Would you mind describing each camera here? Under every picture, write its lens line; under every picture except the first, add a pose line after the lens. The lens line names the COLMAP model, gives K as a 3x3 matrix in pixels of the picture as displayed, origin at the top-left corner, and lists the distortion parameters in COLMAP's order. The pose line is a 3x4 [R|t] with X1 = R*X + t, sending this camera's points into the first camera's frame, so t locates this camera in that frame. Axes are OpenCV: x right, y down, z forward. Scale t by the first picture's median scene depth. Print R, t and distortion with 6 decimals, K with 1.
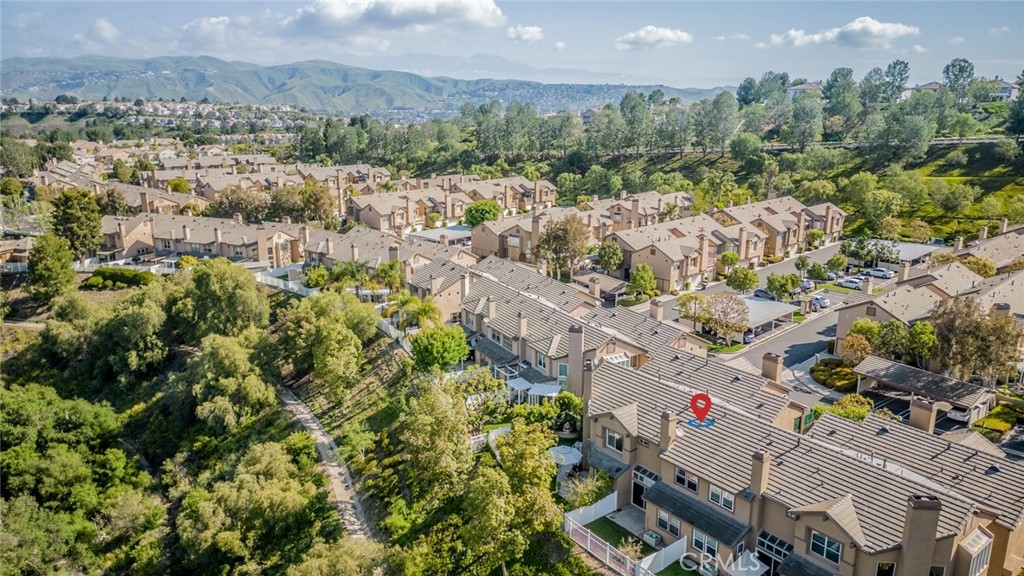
lens RADIAL K [[670.8, 0, 512.0], [0, 670.8, 288.0], [0, 0, 1]] dist [-0.004187, -0.005970]
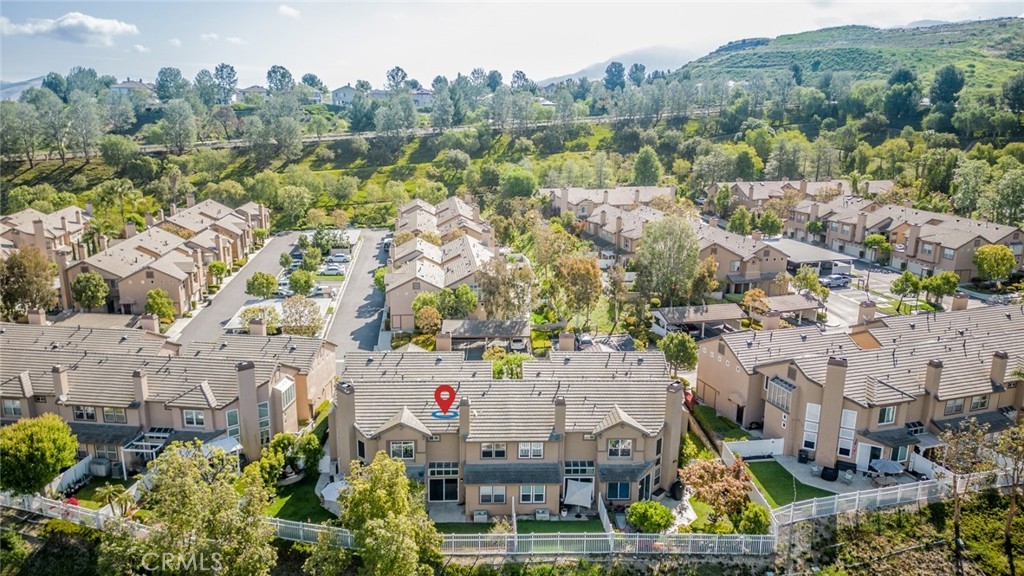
lens RADIAL K [[670.8, 0, 512.0], [0, 670.8, 288.0], [0, 0, 1]] dist [-0.004187, -0.005970]
pose [[0.577087, -0.195321, 0.792982, -0.138260], [0.194162, 0.975952, 0.099089, -0.020976], [-0.793267, 0.096783, 0.601133, 0.068827]]
